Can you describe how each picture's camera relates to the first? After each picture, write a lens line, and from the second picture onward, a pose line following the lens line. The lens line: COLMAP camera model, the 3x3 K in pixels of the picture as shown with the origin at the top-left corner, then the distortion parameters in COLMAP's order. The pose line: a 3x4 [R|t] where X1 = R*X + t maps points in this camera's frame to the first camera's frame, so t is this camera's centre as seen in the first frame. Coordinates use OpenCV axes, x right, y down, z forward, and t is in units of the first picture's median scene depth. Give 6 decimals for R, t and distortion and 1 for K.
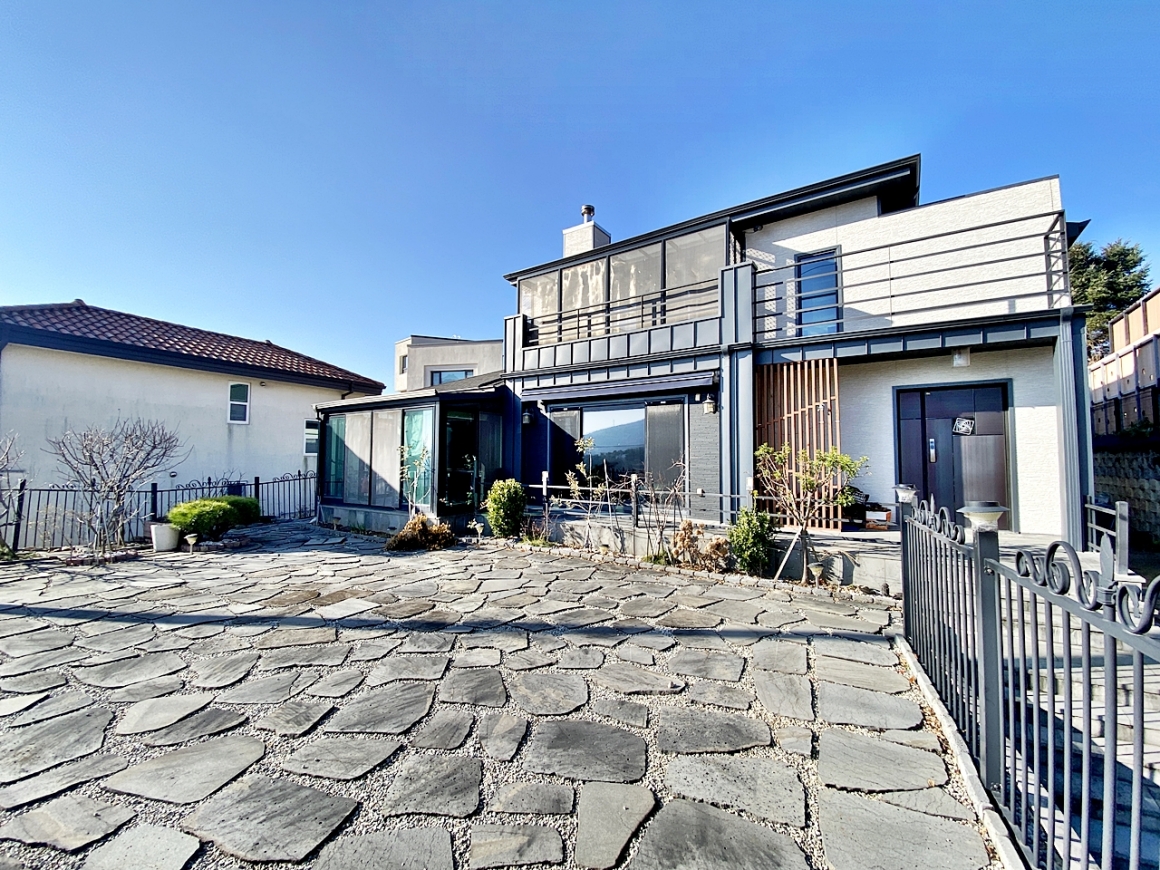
lens RADIAL K [[466.7, 0, 580.0], [0, 466.7, 435.0], [0, 0, 1]] dist [0.036327, -0.030546]
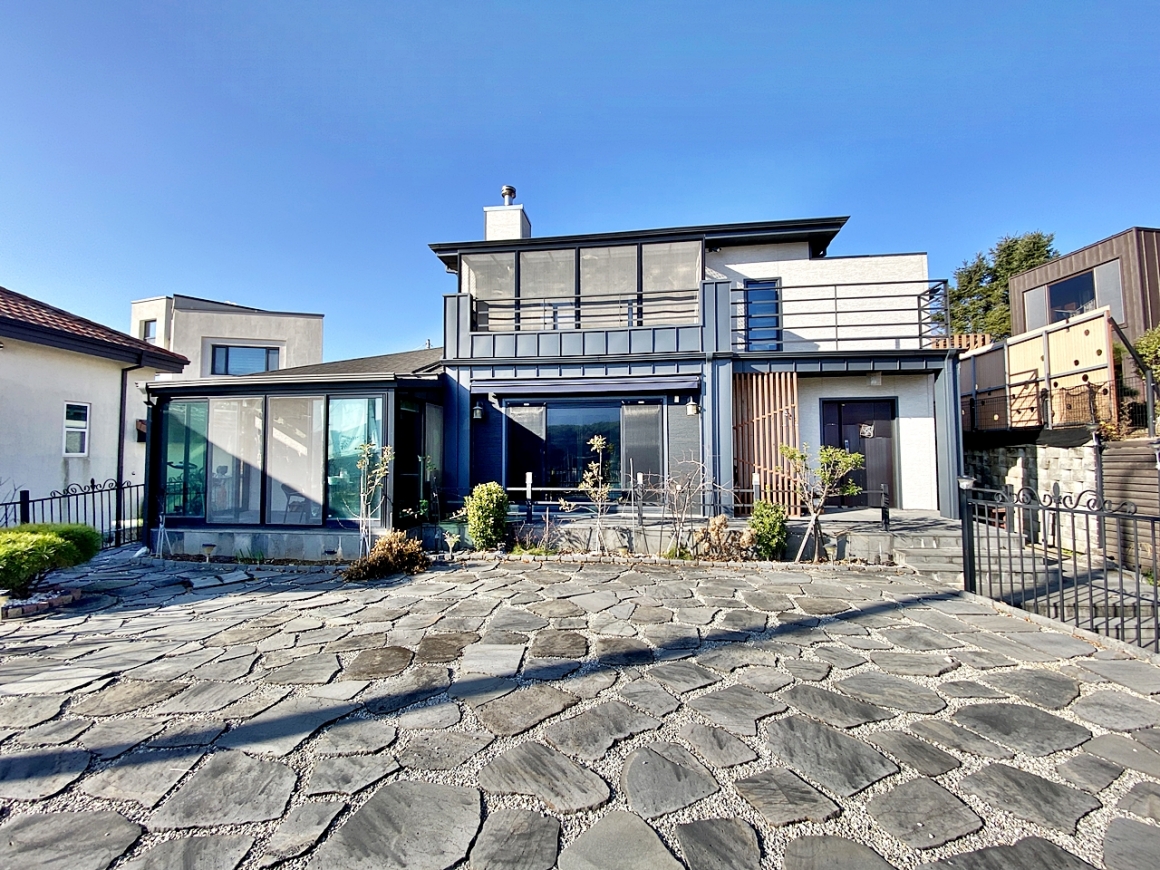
lens RADIAL K [[466.7, 0, 580.0], [0, 466.7, 435.0], [0, 0, 1]] dist [0.036327, -0.030546]
pose [[0.892048, 0.013187, 0.451748, -0.423871], [-0.014735, 0.999891, -0.000092, 0.004073], [-0.451700, -0.006574, 0.892146, 0.156116]]
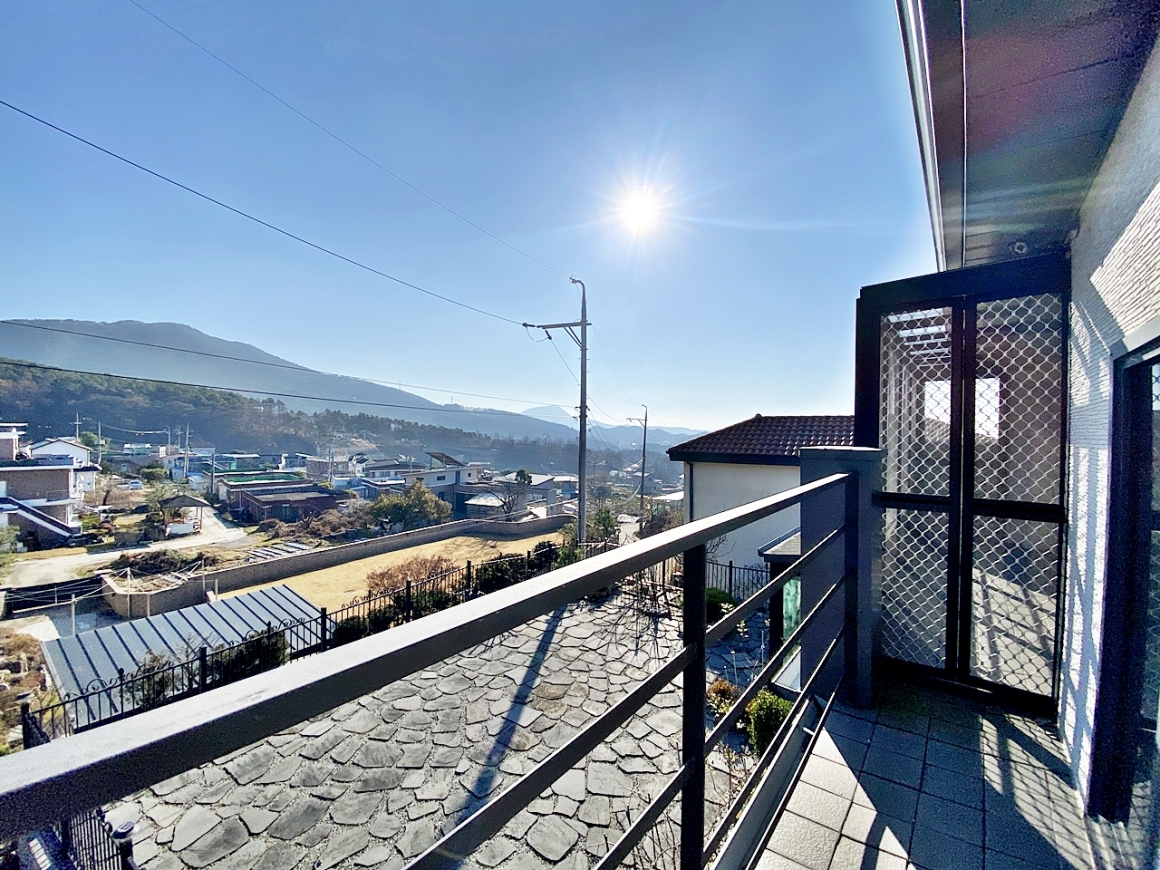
lens RADIAL K [[465.2, 0, 580.0], [0, 465.2, 435.0], [0, 0, 1]] dist [0.016819, -0.019040]
pose [[-0.085578, 0.002244, -0.996329, 0.681109], [0.038815, 0.999246, -0.001083, -0.369907], [0.995575, -0.038766, -0.085600, 0.825795]]
